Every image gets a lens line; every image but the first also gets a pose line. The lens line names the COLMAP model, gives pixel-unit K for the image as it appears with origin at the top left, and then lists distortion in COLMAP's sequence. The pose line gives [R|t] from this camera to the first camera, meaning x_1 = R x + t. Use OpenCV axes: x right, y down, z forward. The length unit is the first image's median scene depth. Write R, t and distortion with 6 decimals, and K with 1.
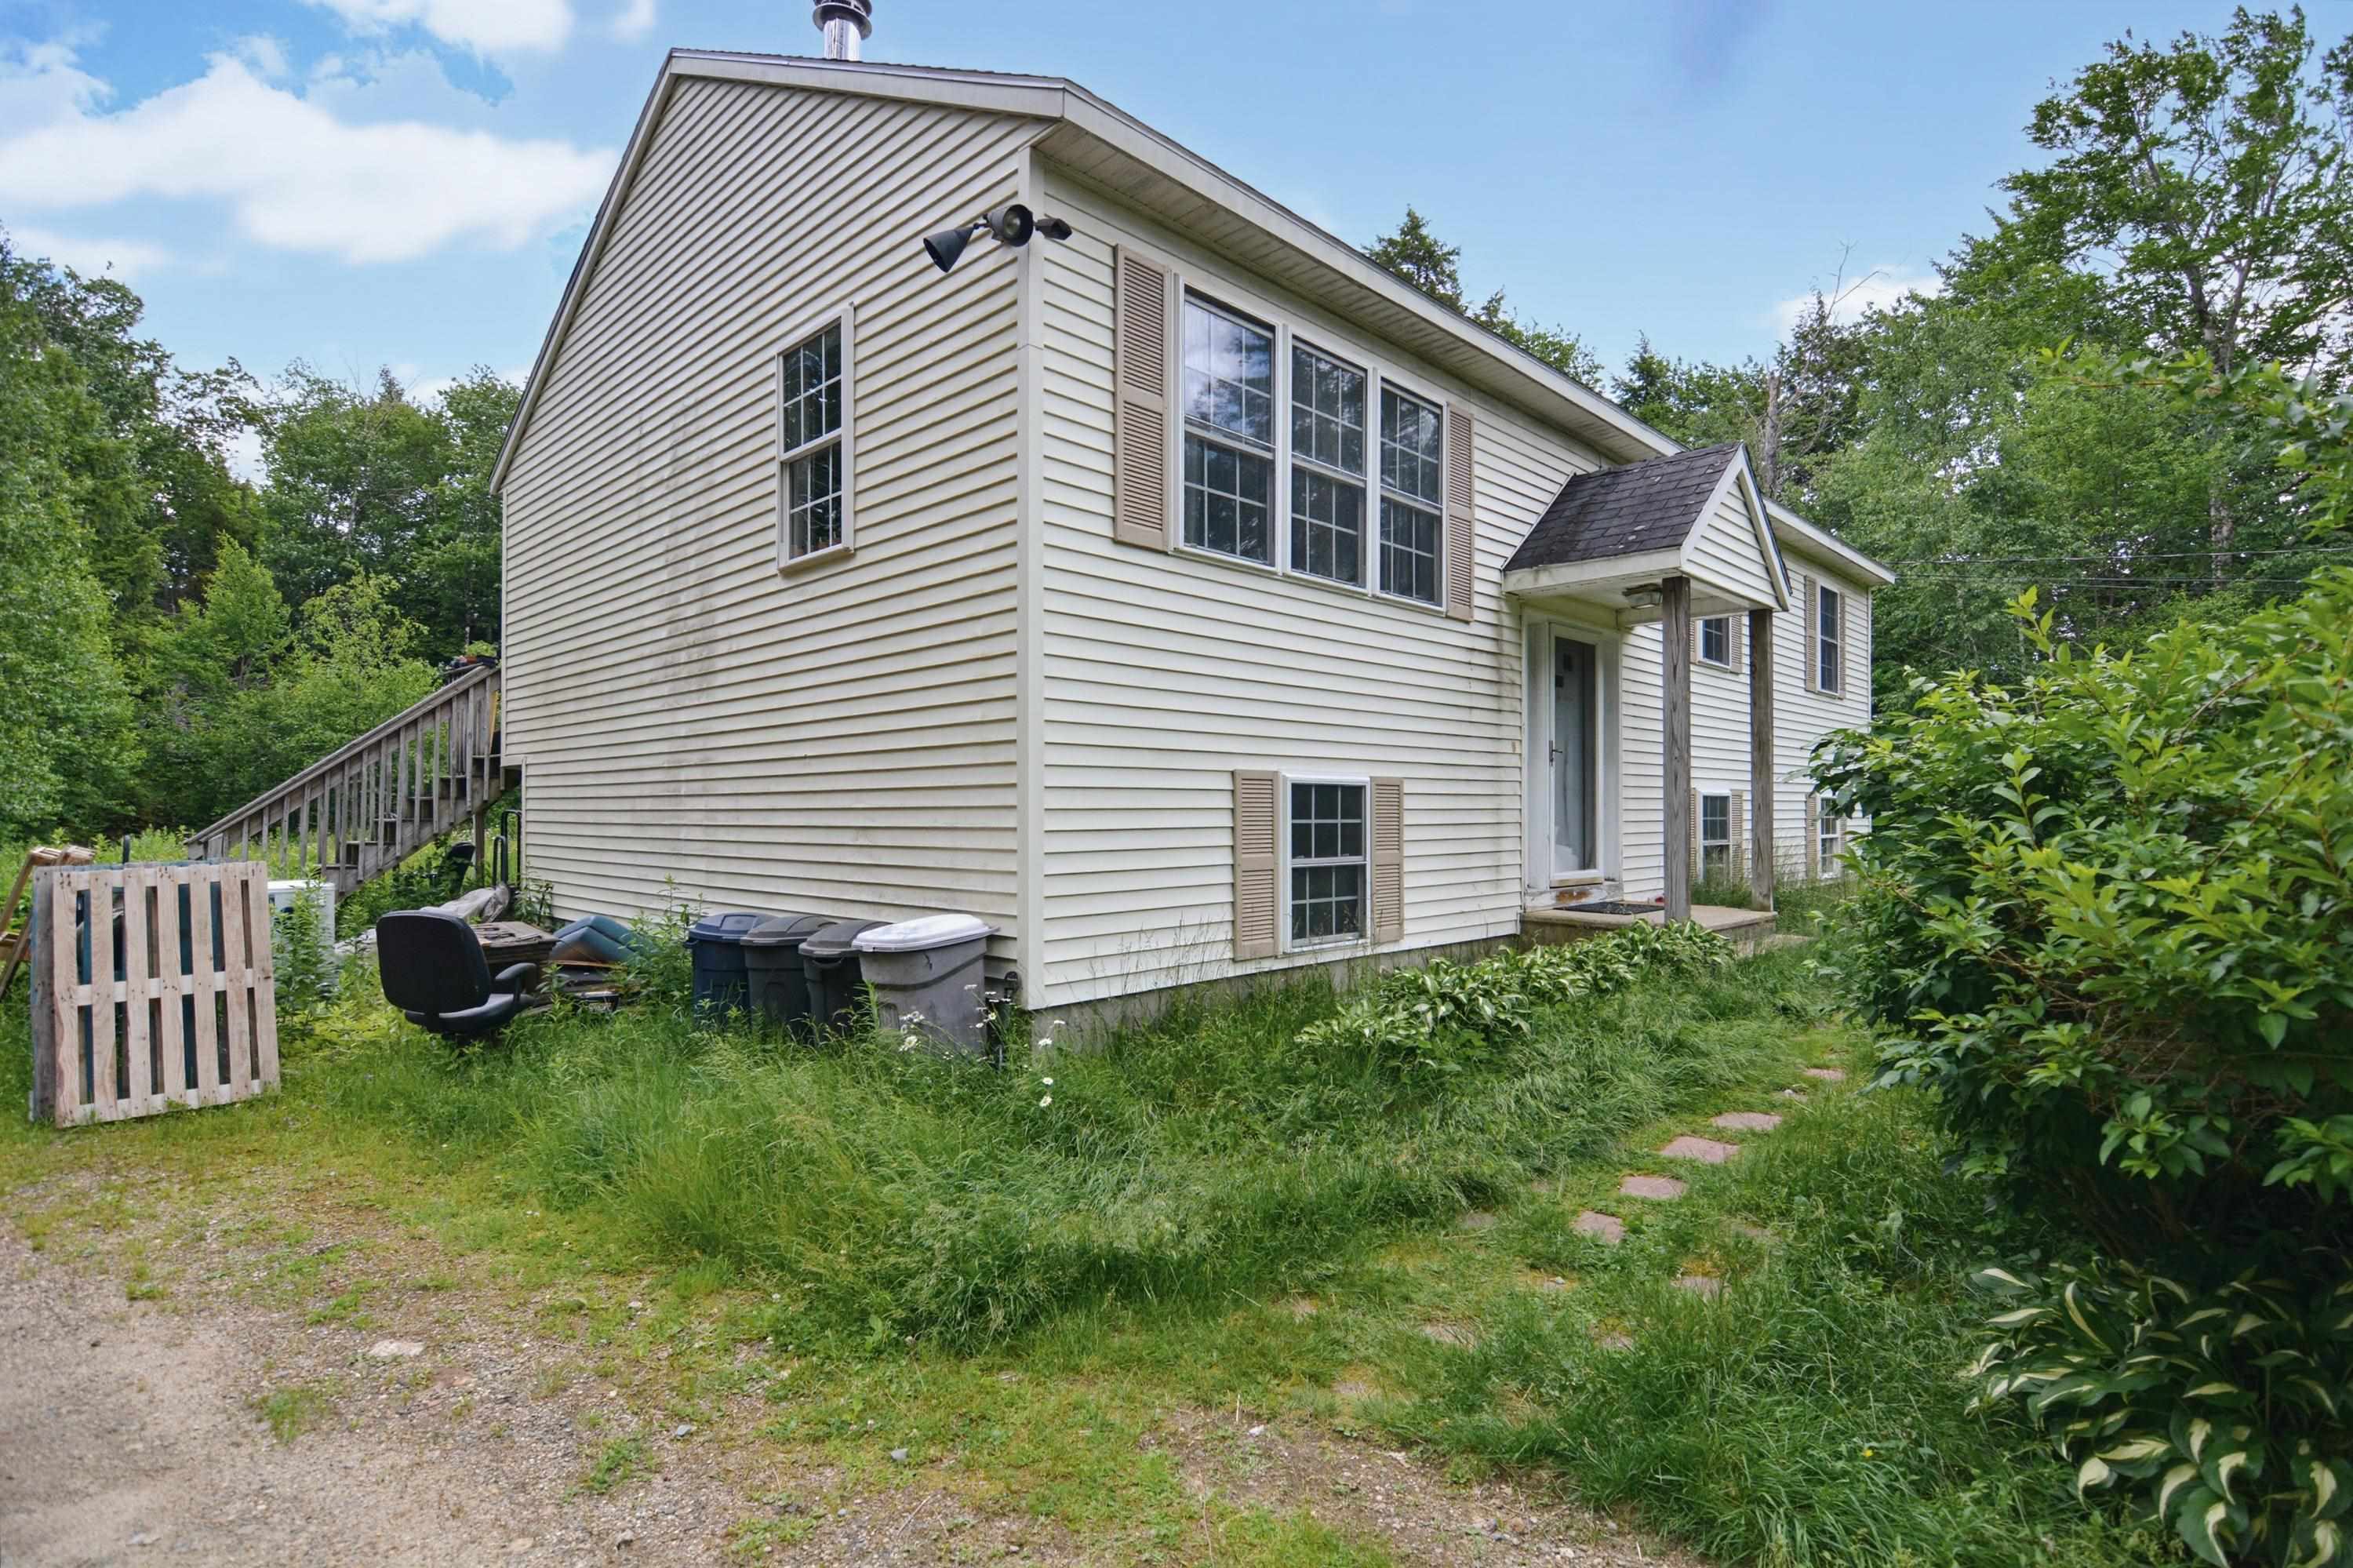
lens RADIAL K [[1136.9, 0, 1206.5], [0, 1136.9, 781.4], [0, 0, 1]] dist [0.001321, -0.010082]
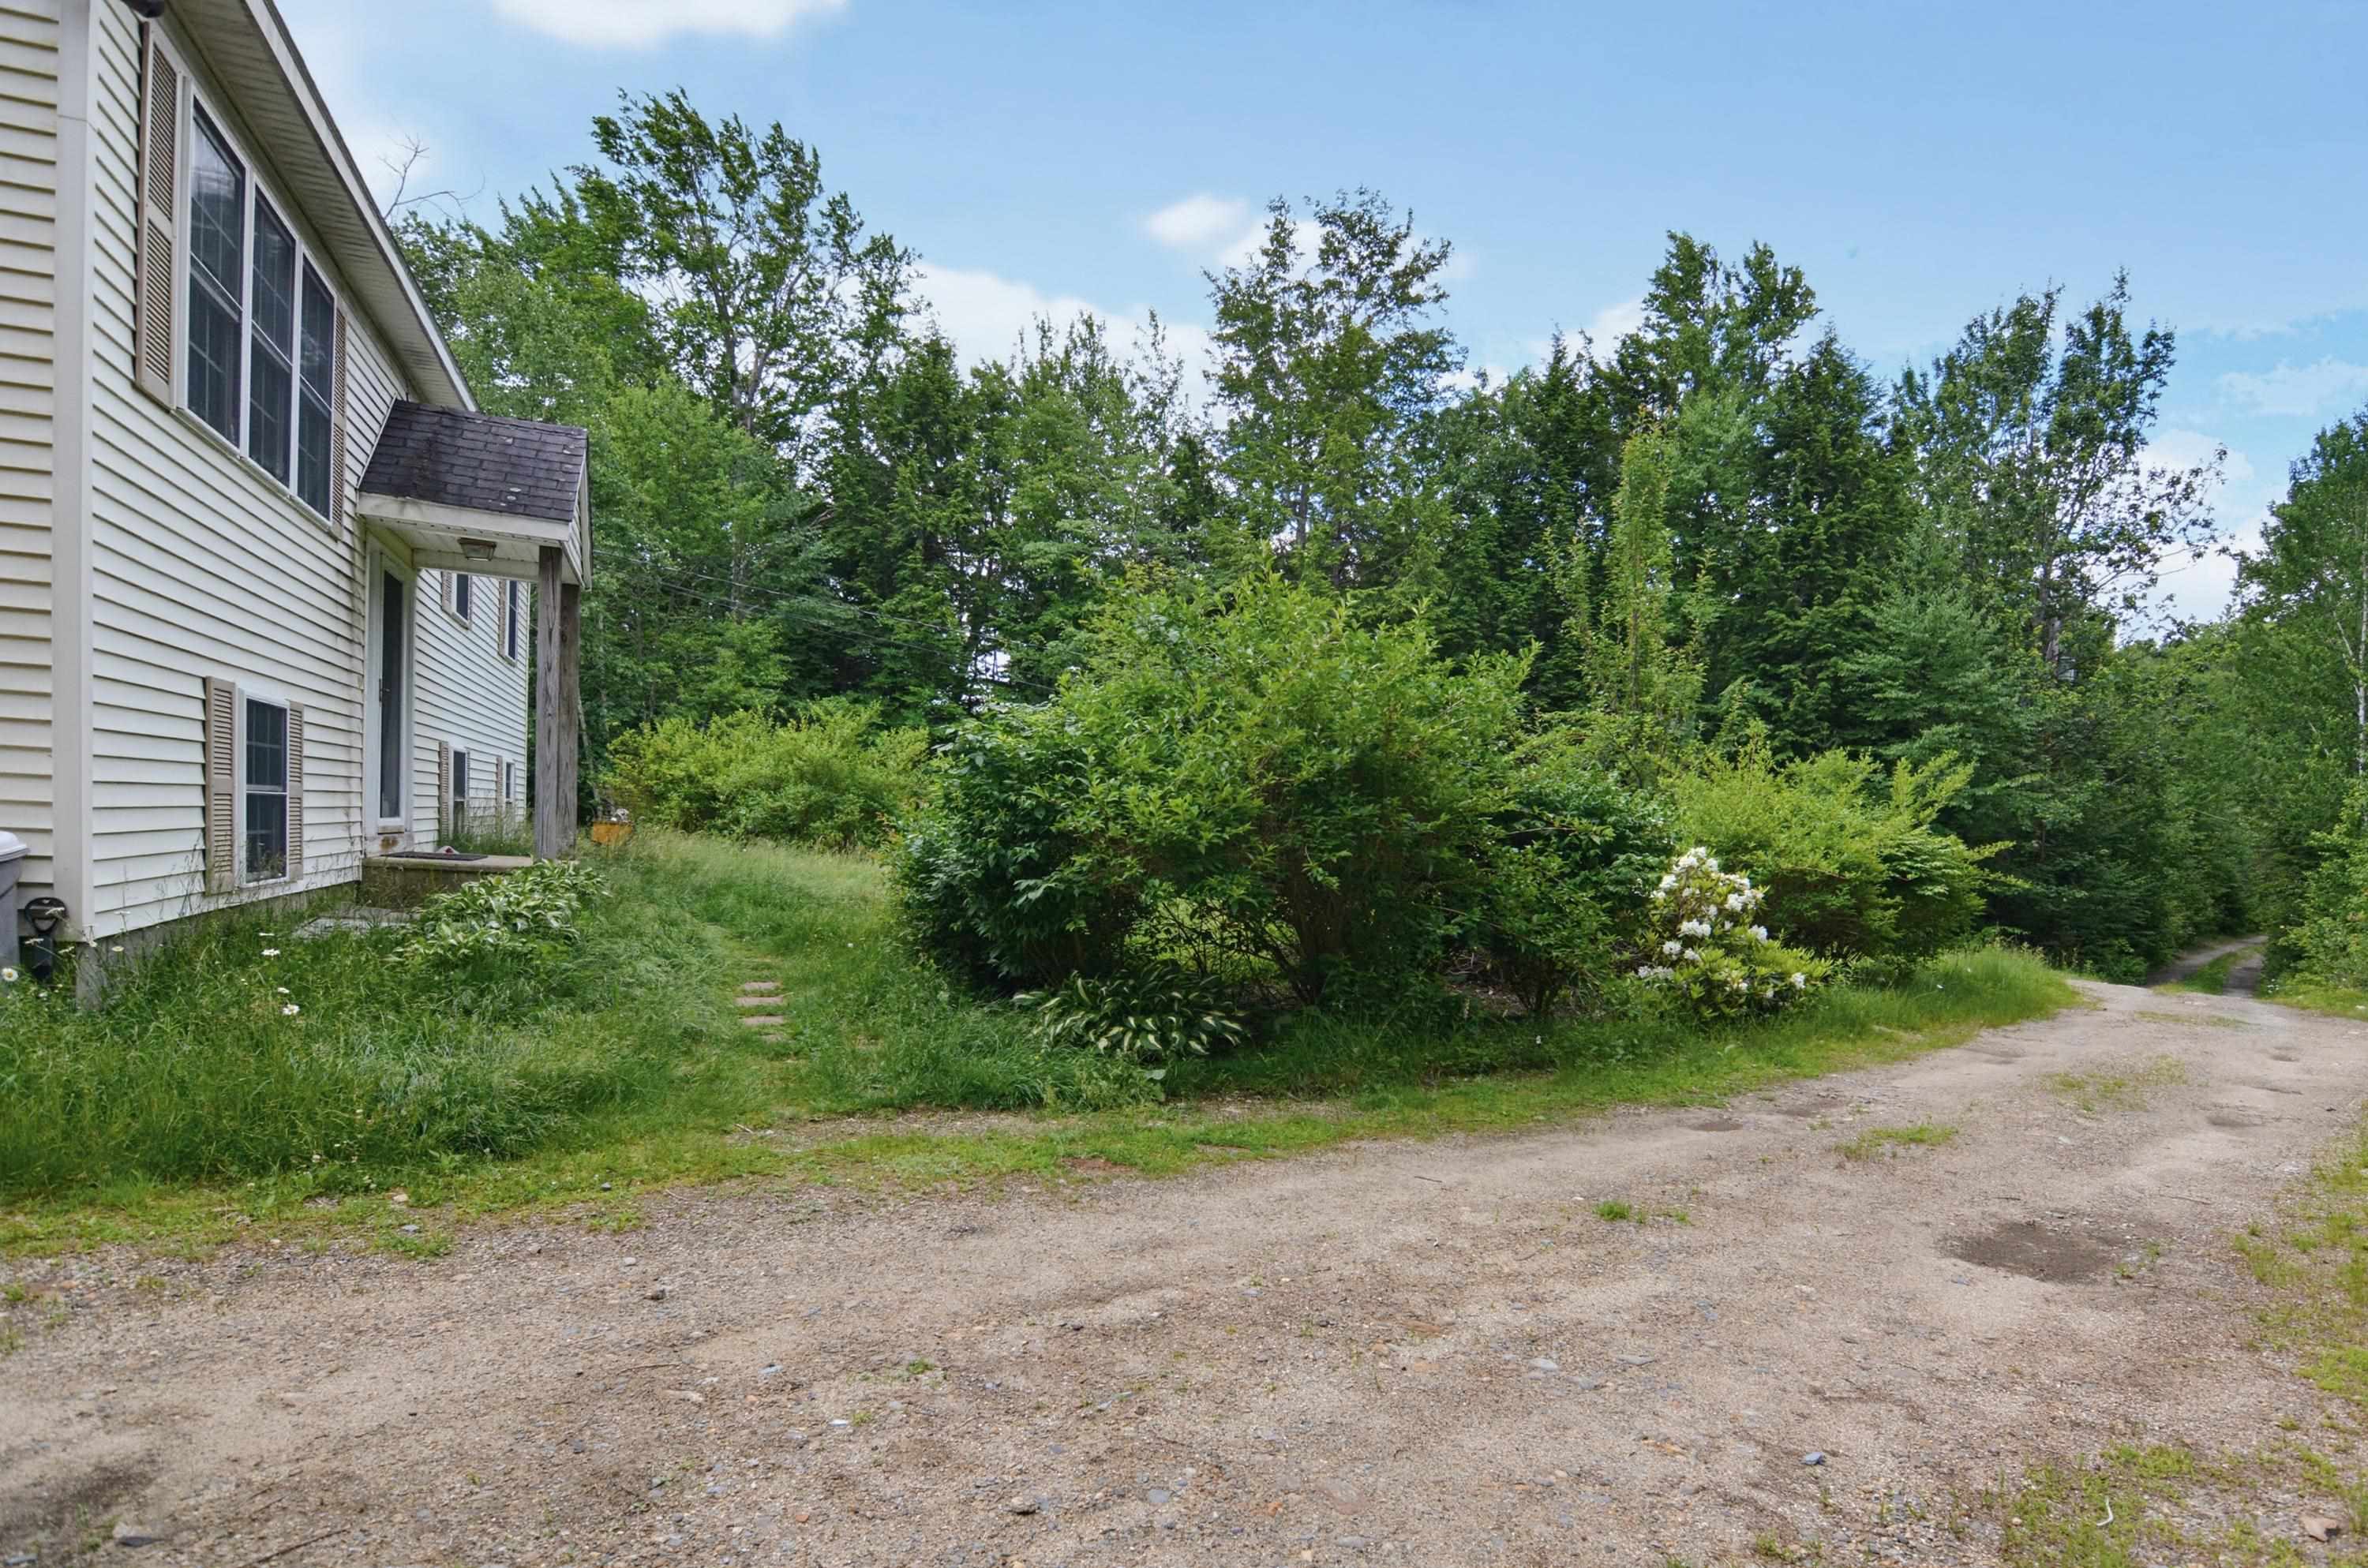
lens RADIAL K [[1144.0, 0, 1214.2], [0, 1144.0, 781.4], [0, 0, 1]] dist [0.001321, -0.010082]
pose [[0.436589, 0.049881, 0.898277, -0.415572], [-0.072076, 0.997192, -0.020342, 0.031859], [-0.896769, -0.055863, 0.438958, -0.072755]]
